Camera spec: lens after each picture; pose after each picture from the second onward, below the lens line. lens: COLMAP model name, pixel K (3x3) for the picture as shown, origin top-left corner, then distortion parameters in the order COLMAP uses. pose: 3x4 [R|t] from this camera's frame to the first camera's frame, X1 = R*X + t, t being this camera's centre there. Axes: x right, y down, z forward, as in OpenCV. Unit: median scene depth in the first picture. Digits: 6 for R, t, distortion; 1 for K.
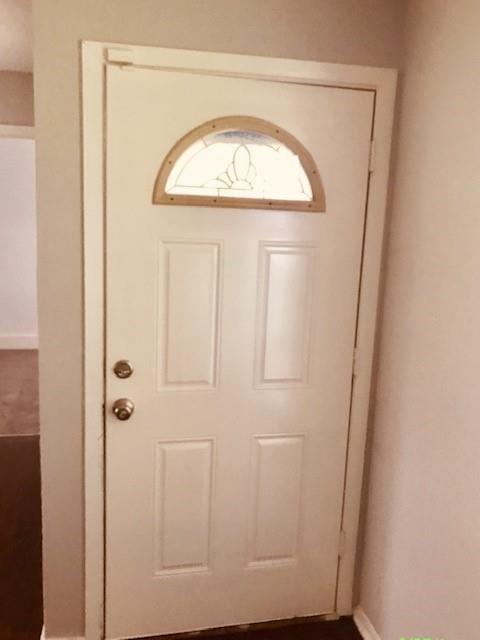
lens RADIAL K [[705.9, 0, 240.0], [0, 705.9, 320.0], [0, 0, 1]] dist [-0.004357, 0.004943]
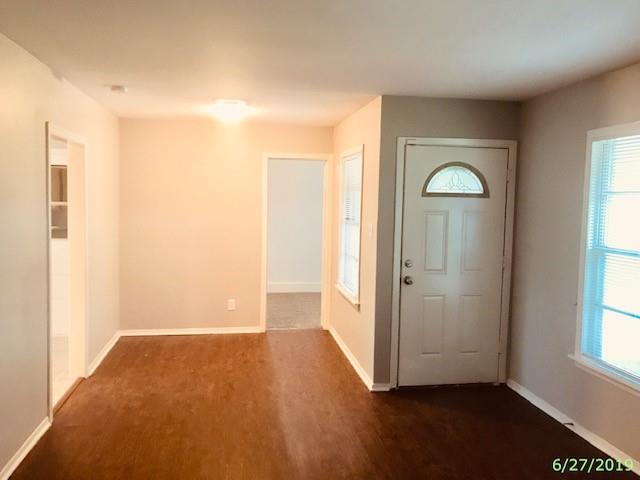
lens RADIAL K [[705.9, 0, 320.0], [0, 705.9, 240.0], [0, 0, 1]] dist [-0.004357, 0.004943]
pose [[0.997874, -0.021827, -0.061406, -0.315017], [0.015991, 0.995446, -0.093972, 0.211155], [0.063177, 0.092790, 0.993679, -1.437769]]
